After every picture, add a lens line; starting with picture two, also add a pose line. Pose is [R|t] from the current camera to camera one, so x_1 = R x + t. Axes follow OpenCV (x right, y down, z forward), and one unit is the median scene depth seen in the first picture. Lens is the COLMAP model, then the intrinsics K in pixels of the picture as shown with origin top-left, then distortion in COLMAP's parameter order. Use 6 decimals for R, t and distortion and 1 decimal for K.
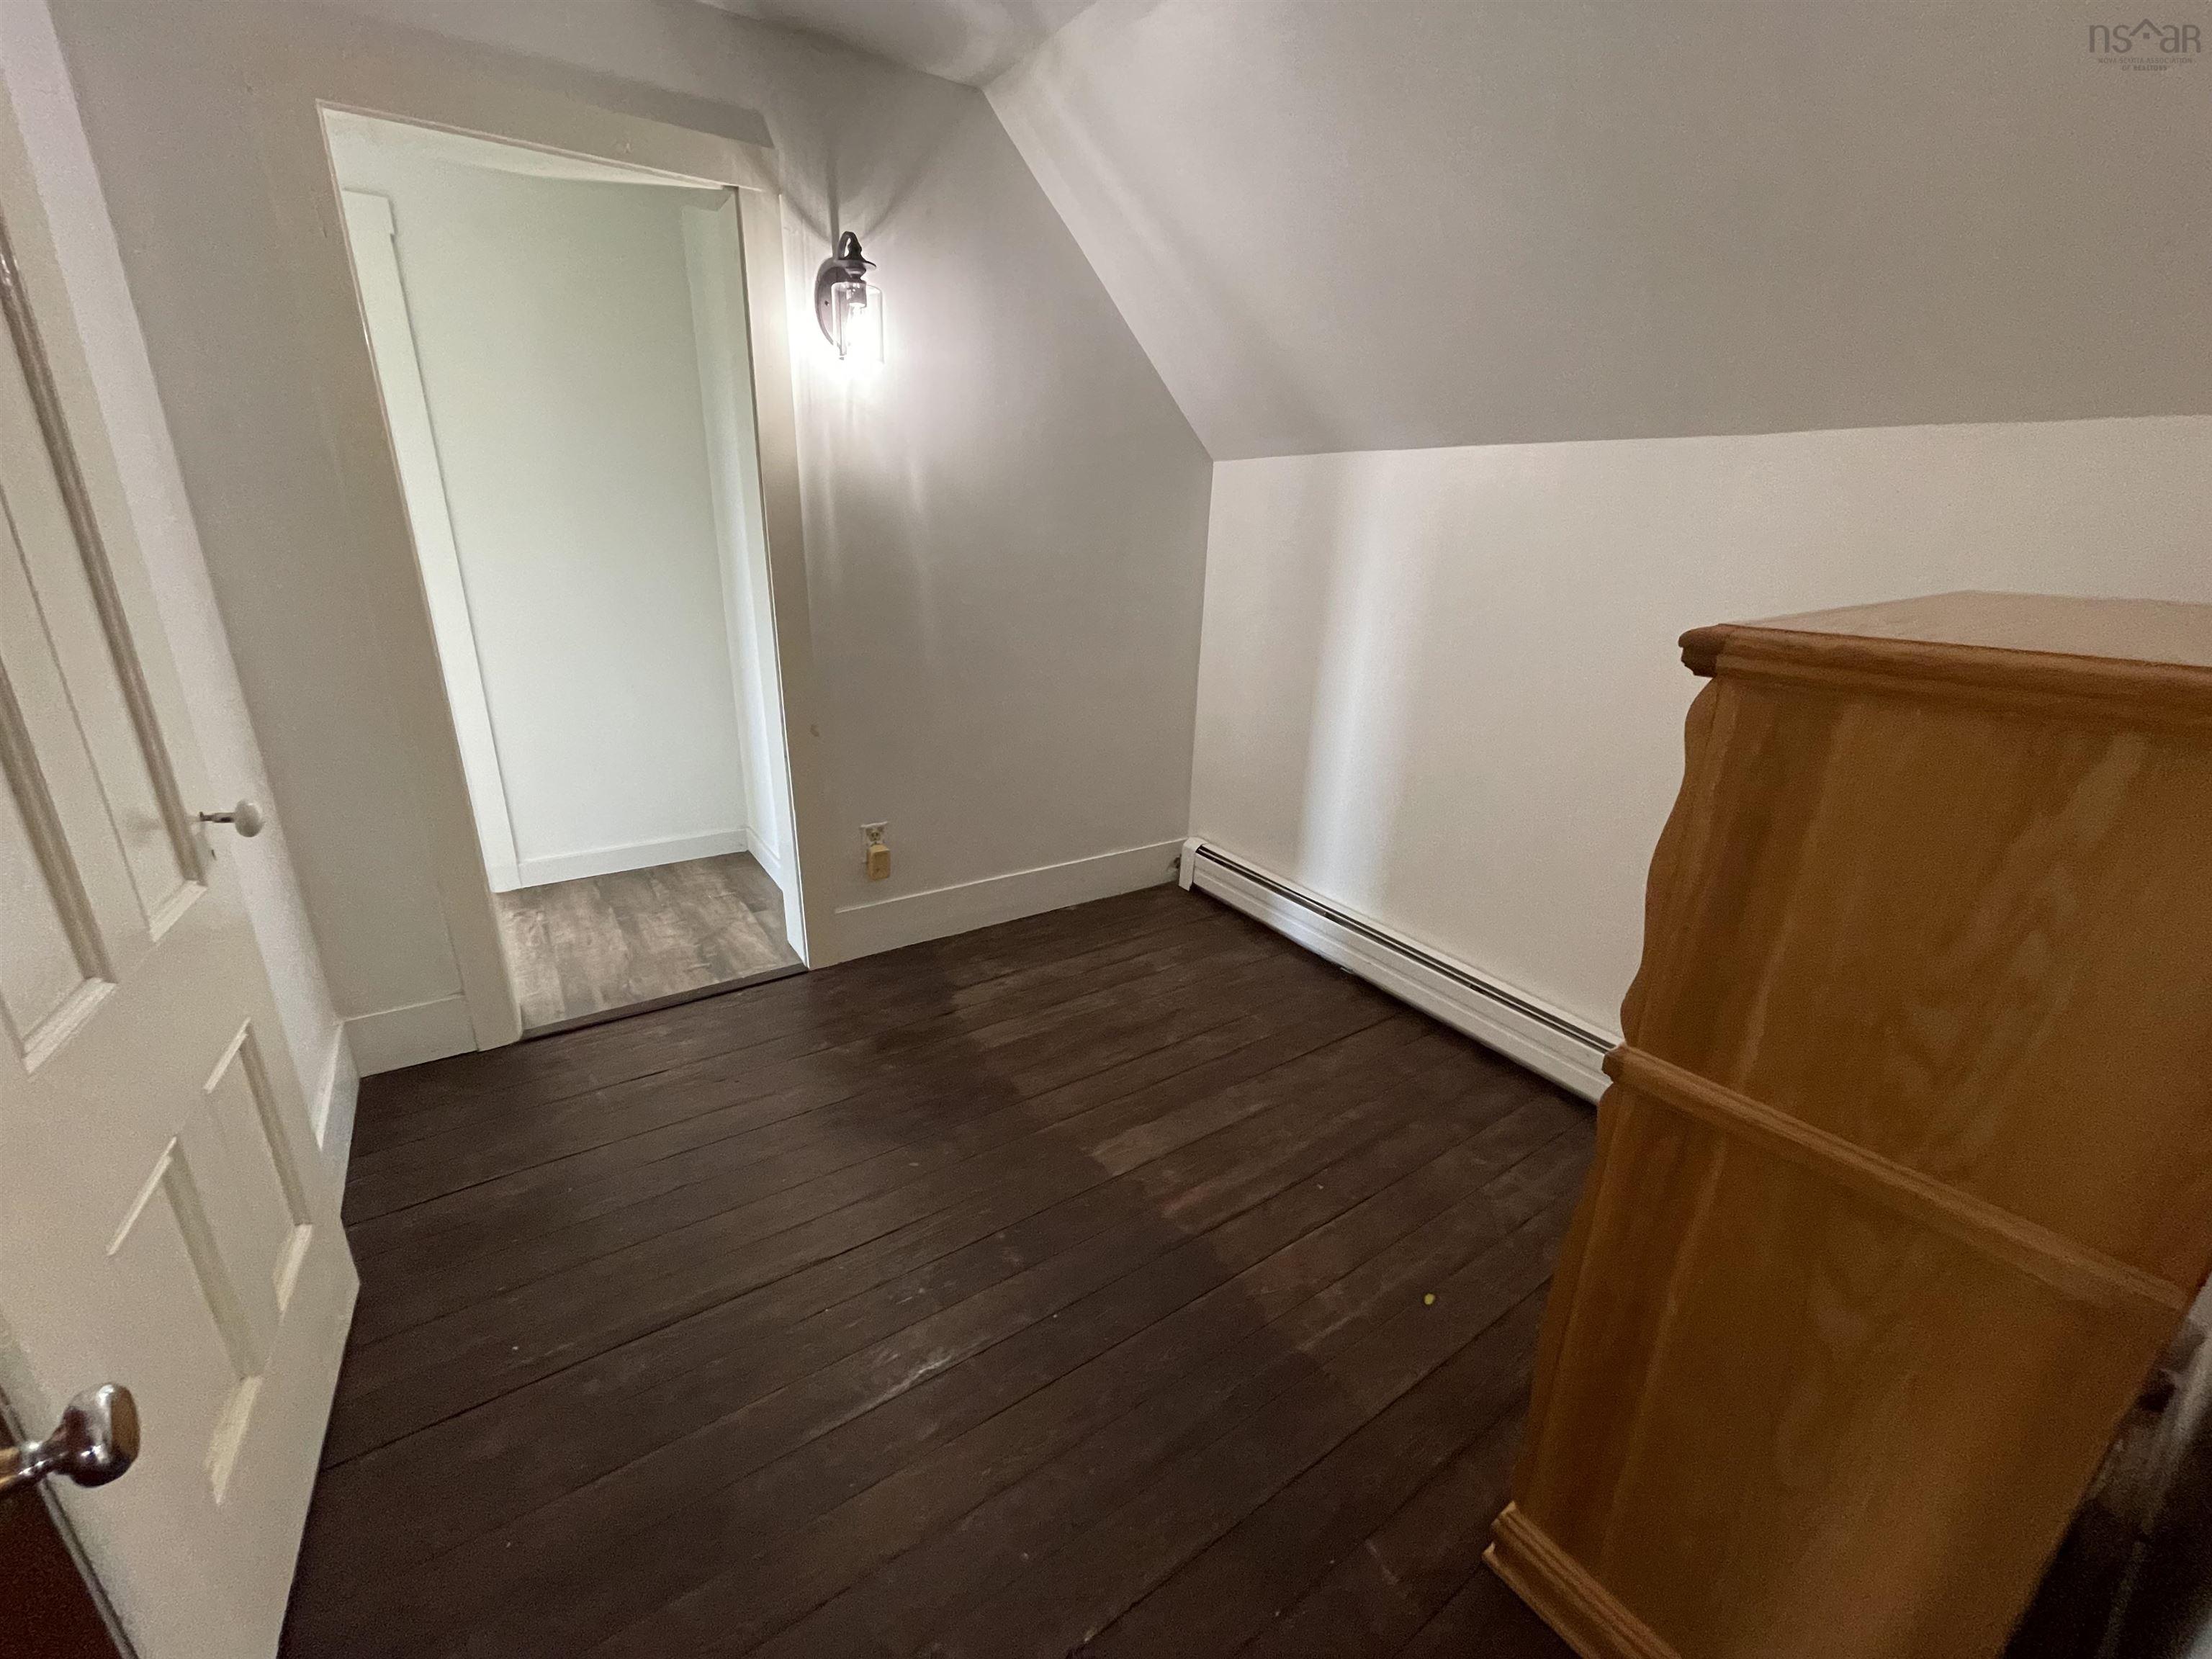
lens RADIAL K [[893.7, 0, 1108.5], [0, 893.7, 829.1], [0, 0, 1]] dist [-0.004590, 0.002630]
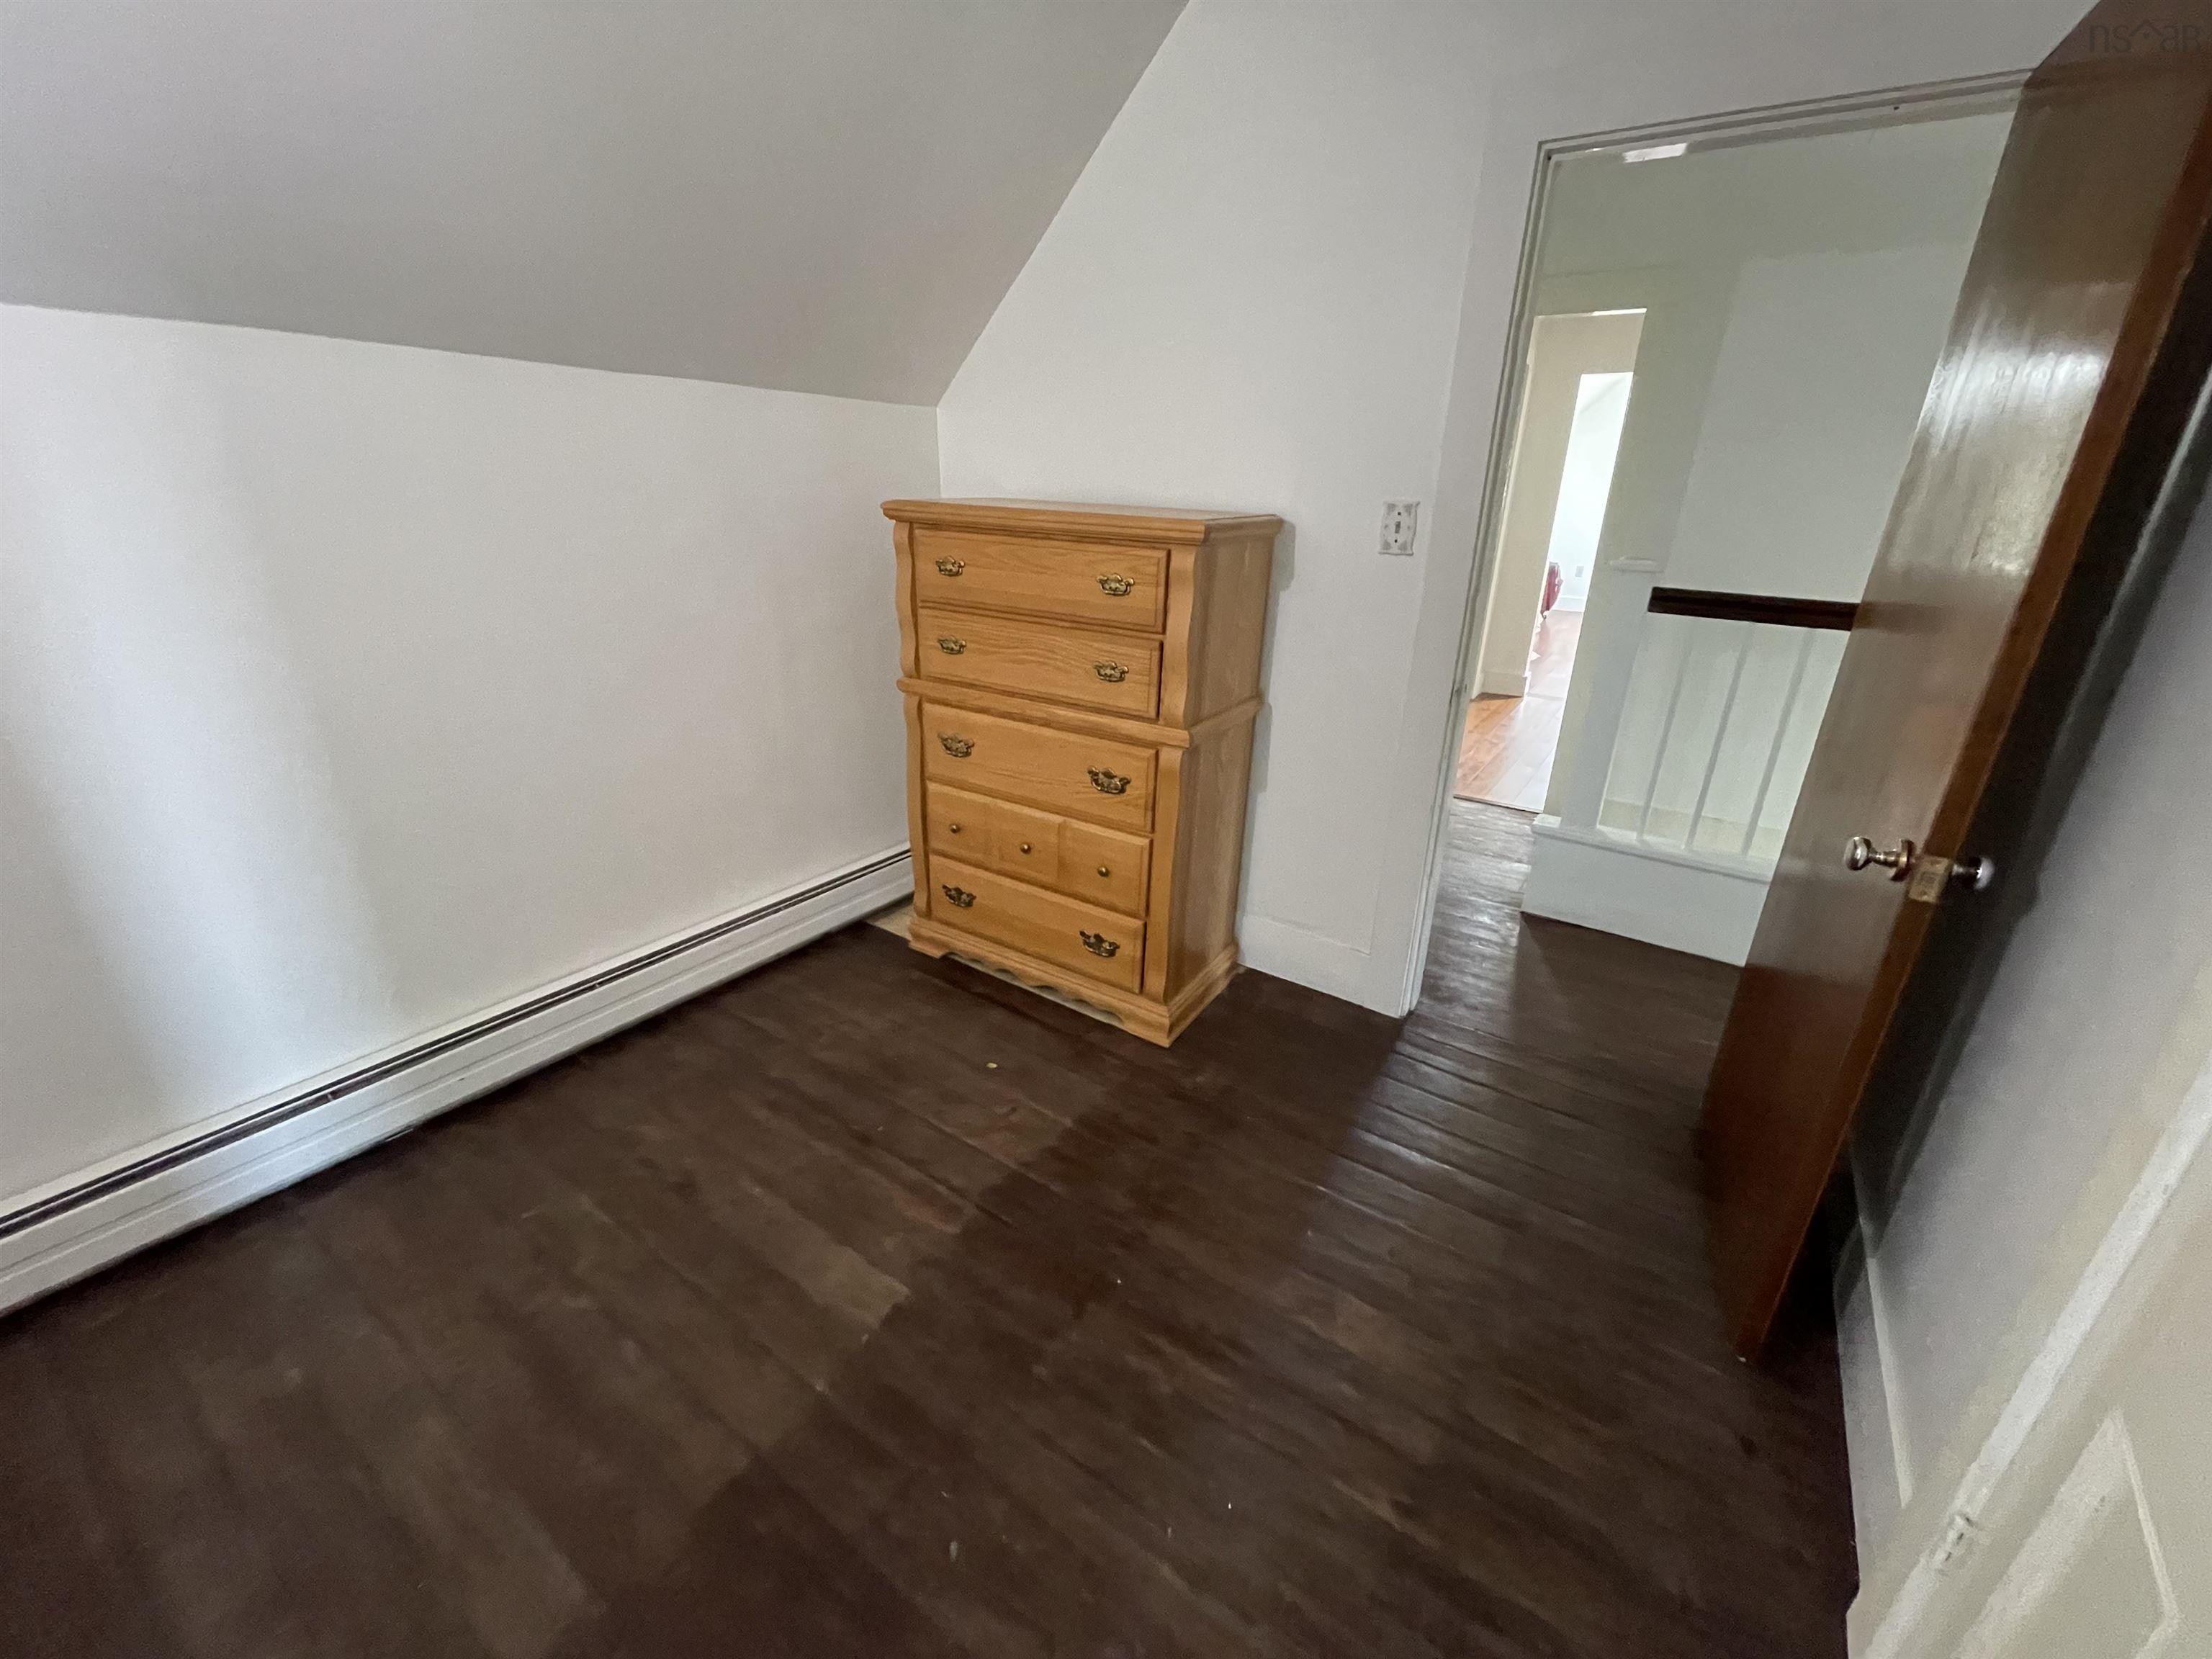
lens RADIAL K [[893.7, 0, 1110.7], [0, 893.7, 829.7], [0, 0, 1]] dist [-0.004590, 0.002630]
pose [[-0.405829, -0.359700, 0.840190, -0.501431], [0.252791, 0.839255, 0.481403, -0.258444], [-0.878294, 0.407759, -0.249665, 0.716782]]
